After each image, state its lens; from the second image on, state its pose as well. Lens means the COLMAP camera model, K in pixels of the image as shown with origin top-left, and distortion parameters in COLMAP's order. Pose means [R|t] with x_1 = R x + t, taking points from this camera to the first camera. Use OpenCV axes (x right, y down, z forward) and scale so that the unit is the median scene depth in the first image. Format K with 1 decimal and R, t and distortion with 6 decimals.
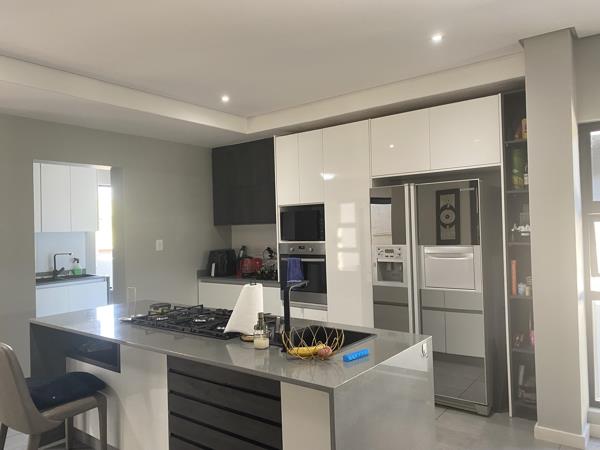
lens RADIAL K [[458.7, 0, 306.2], [0, 458.7, 222.2], [0, 0, 1]] dist [0.045953, -0.026667]
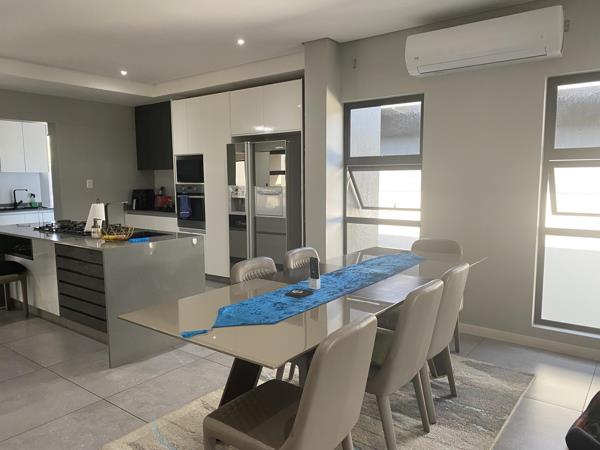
lens RADIAL K [[458.7, 0, 295.0], [0, 458.7, 229.3], [0, 0, 1]] dist [0.045953, -0.026667]
pose [[0.999637, 0.020972, -0.016921, 0.311800], [-0.018697, 0.991991, 0.124920, 0.003081], [0.019406, -0.124559, 0.992022, -0.327286]]
